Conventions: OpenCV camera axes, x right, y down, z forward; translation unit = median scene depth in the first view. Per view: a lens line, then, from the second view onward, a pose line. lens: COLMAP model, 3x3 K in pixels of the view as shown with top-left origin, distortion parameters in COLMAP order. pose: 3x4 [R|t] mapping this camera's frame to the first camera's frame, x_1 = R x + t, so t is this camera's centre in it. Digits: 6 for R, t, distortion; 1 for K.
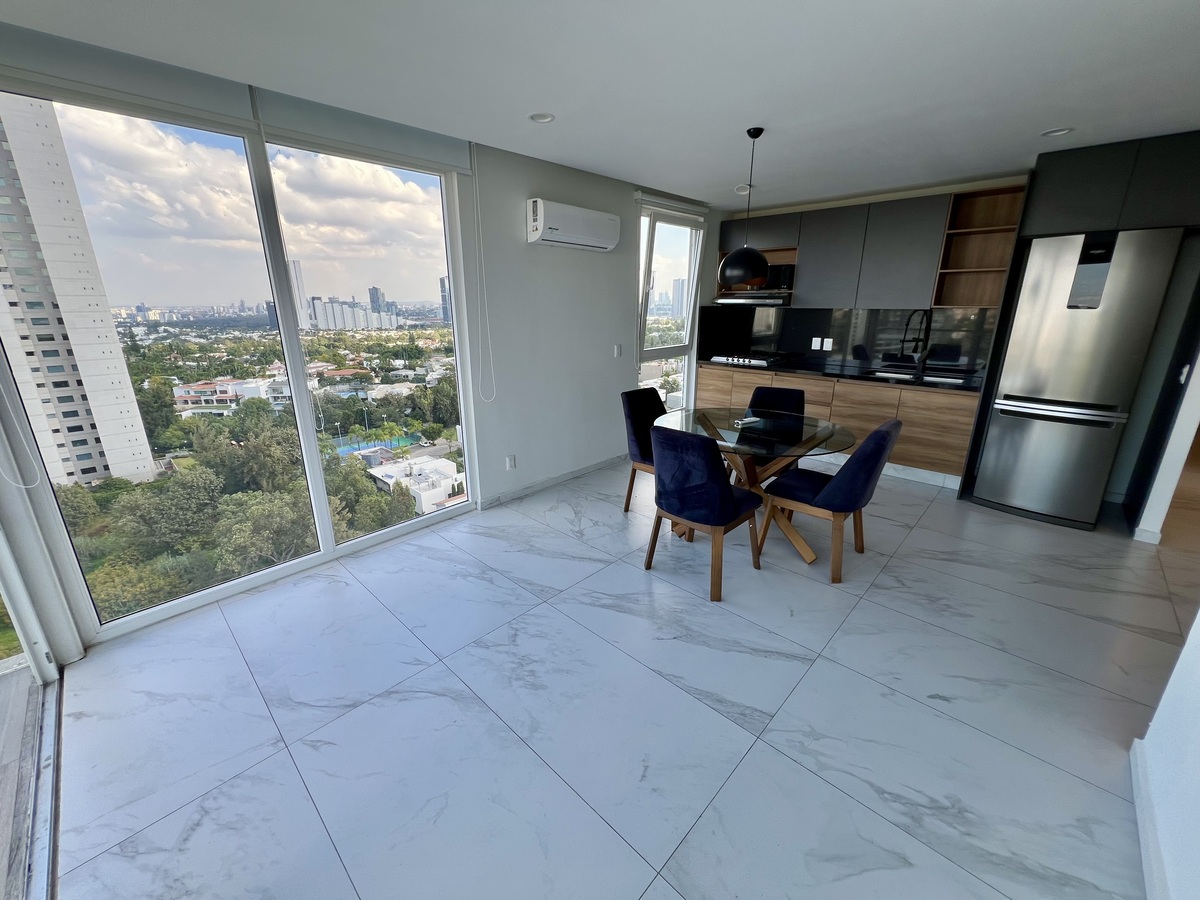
lens RADIAL K [[481.9, 0, 599.9], [0, 481.9, 445.3], [0, 0, 1]] dist [-0.001648, 0.000418]
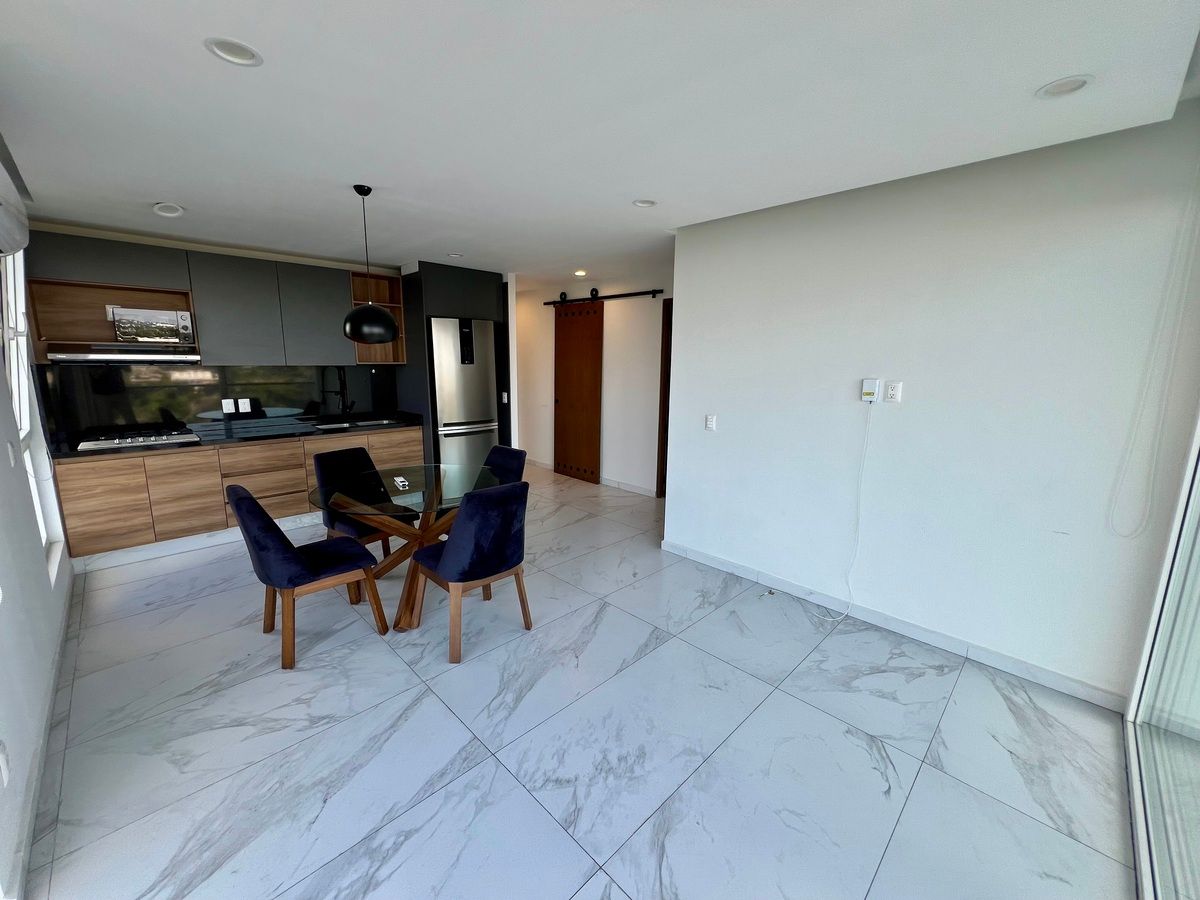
lens RADIAL K [[481.9, 0, 597.5], [0, 481.9, 443.5], [0, 0, 1]] dist [-0.001648, 0.000418]
pose [[0.029684, -0.171610, 0.984718, -0.482943], [0.277812, 0.947753, 0.156794, -0.128845], [-0.960177, 0.268912, 0.075808, 0.419151]]
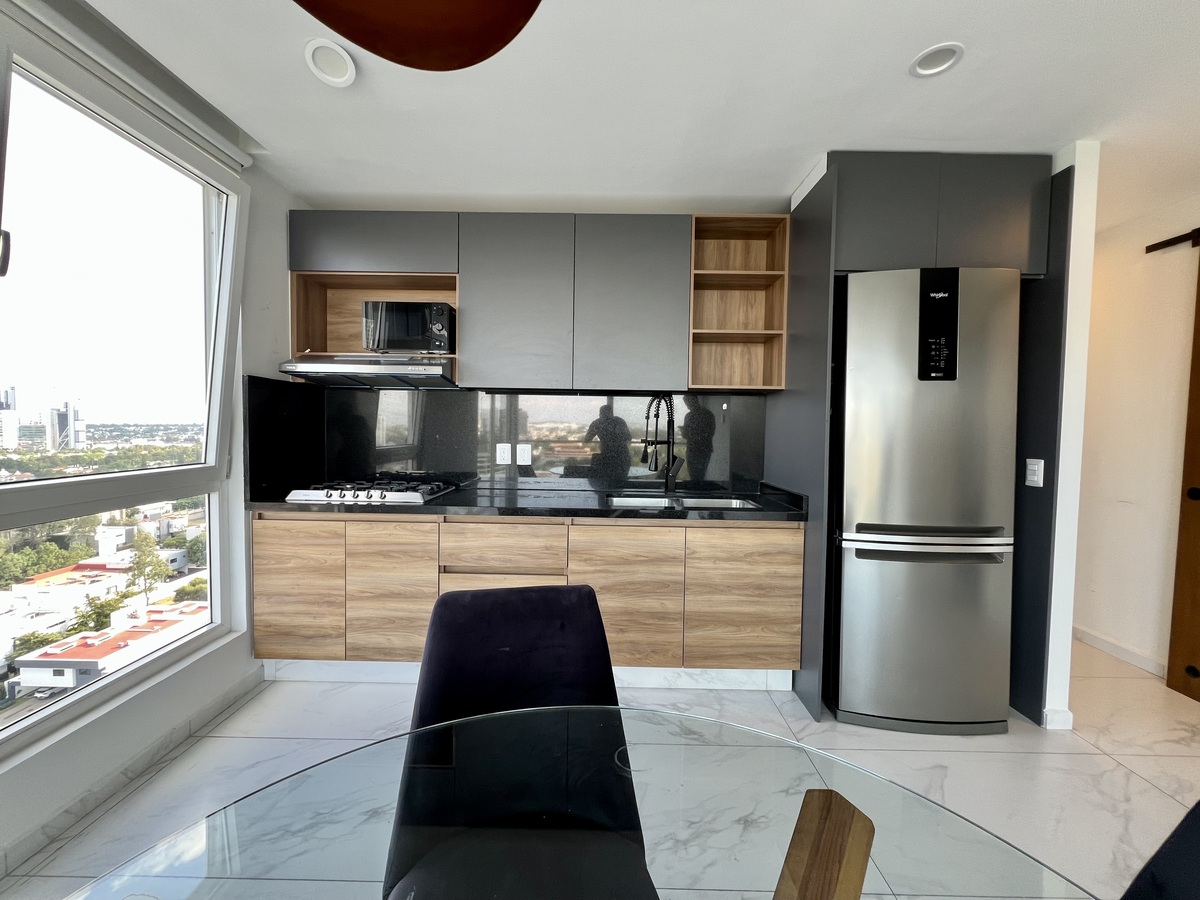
lens RADIAL K [[481.9, 0, 596.8], [0, 481.9, 444.0], [0, 0, 1]] dist [-0.001648, 0.000418]
pose [[0.730672, -0.011363, 0.682634, 0.190184], [0.179376, 0.967930, -0.175887, -0.134661], [-0.658744, 0.250964, 0.709277, 0.680099]]
